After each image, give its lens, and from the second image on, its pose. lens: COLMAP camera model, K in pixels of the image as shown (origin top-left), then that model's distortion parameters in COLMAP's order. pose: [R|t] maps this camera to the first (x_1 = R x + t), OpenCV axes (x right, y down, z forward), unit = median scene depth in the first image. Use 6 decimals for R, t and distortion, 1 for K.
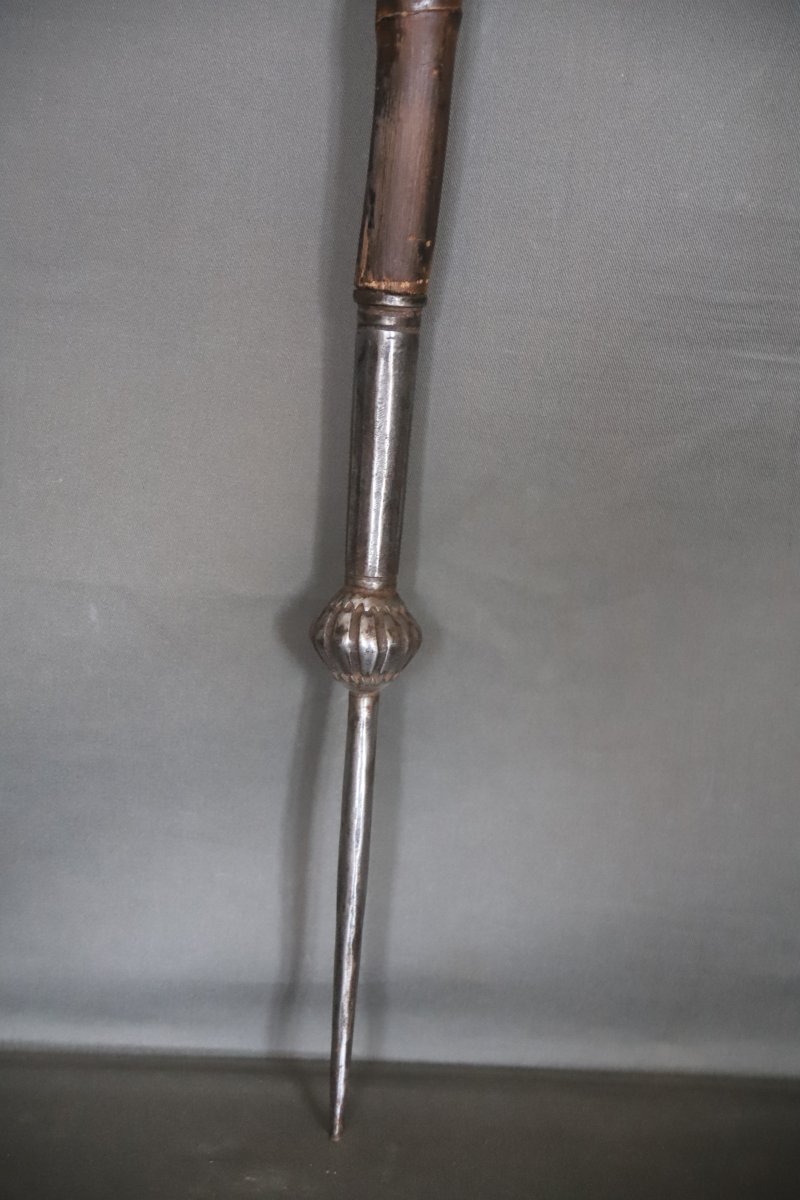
lens RADIAL K [[2669.1, 0, 402.3], [0, 2669.1, 598.7], [0, 0, 1]] dist [0.143922, 0.000000]
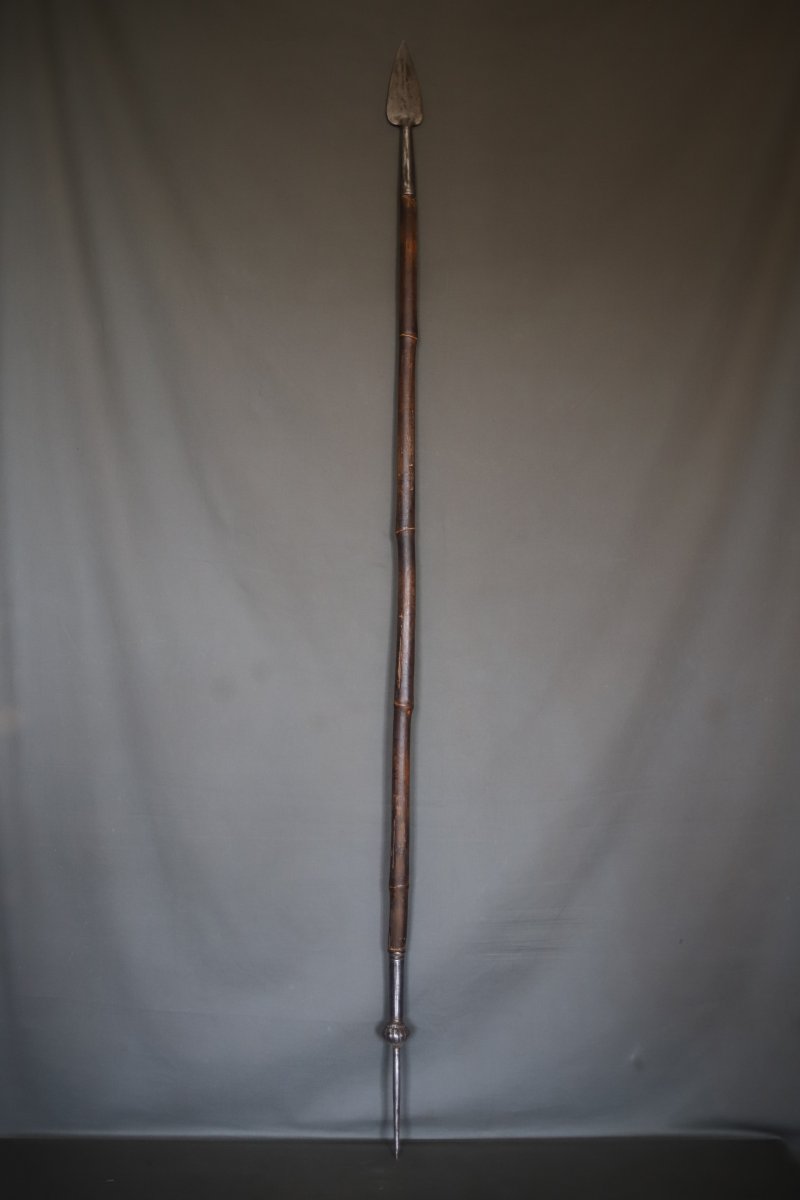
lens RADIAL K [[1418.8, 0, 396.3], [0, 1418.8, 599.9], [0, 0, 1]] dist [-0.106435, 0.000000]
pose [[0.996332, -0.065756, -0.054766, 0.145070], [0.053668, 0.978603, -0.198635, -0.203806], [0.066655, 0.194967, 0.978542, -1.205380]]
